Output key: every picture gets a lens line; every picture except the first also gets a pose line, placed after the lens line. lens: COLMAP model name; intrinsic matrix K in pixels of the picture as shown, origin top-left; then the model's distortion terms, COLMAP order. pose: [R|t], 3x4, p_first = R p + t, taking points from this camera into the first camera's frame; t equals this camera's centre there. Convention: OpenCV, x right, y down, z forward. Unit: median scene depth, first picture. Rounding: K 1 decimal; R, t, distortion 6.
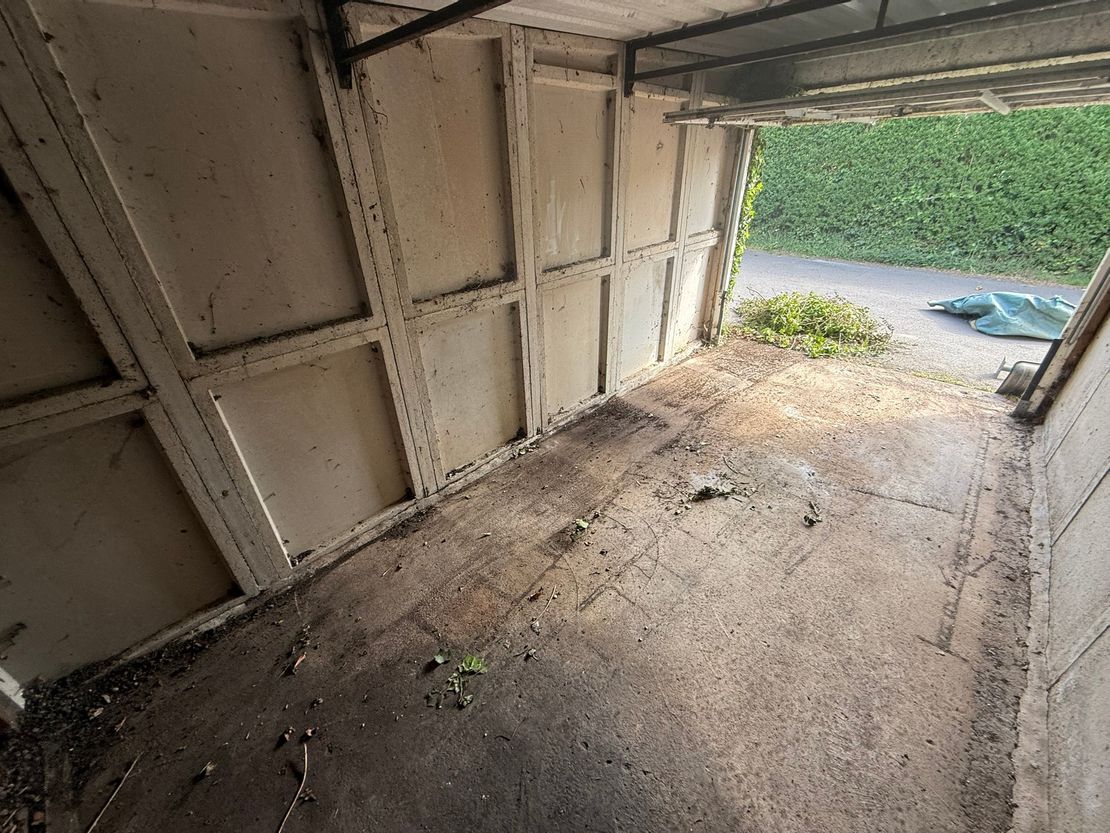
lens RADIAL K [[438.0, 0, 549.2], [0, 438.0, 419.0], [0, 0, 1]] dist [0.001306, 0.000427]
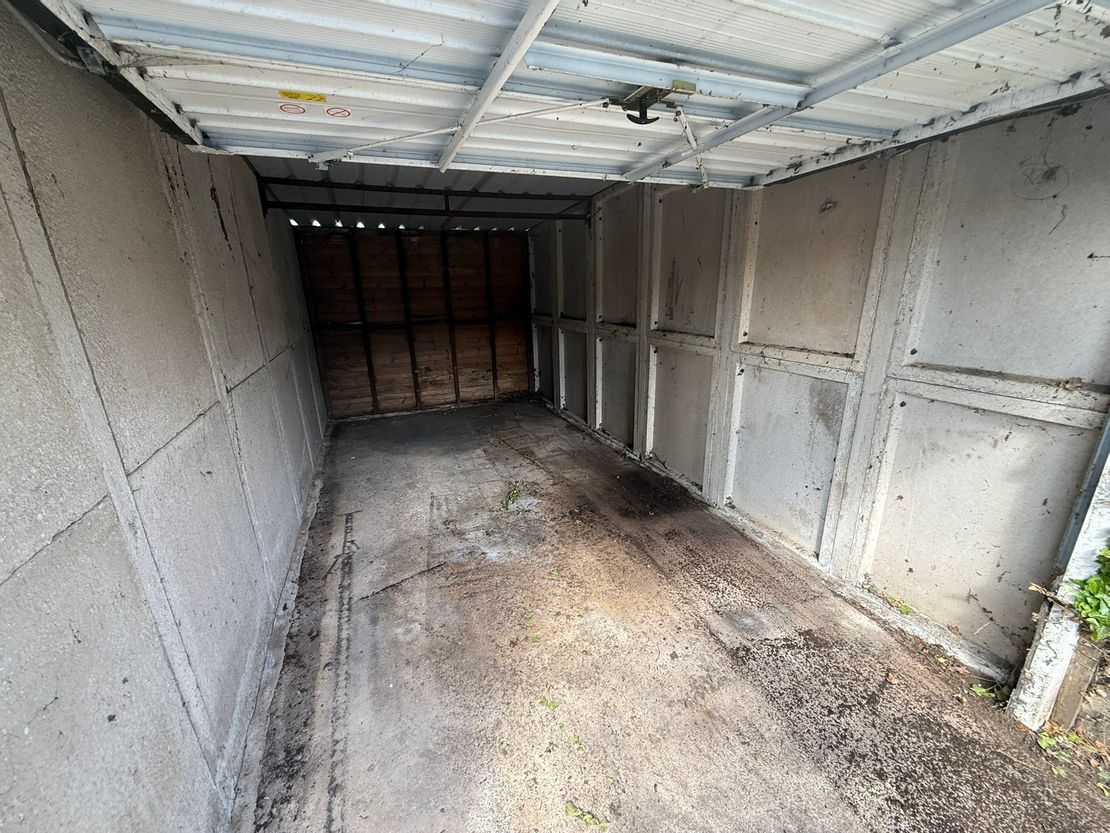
lens RADIAL K [[438.0, 0, 560.0], [0, 438.0, 422.8], [0, 0, 1]] dist [0.001306, 0.000427]
pose [[-0.381324, 0.319633, -0.867426, 1.301858], [-0.423371, 0.773755, 0.471232, -0.626516], [0.821796, 0.546935, -0.159728, 1.164565]]
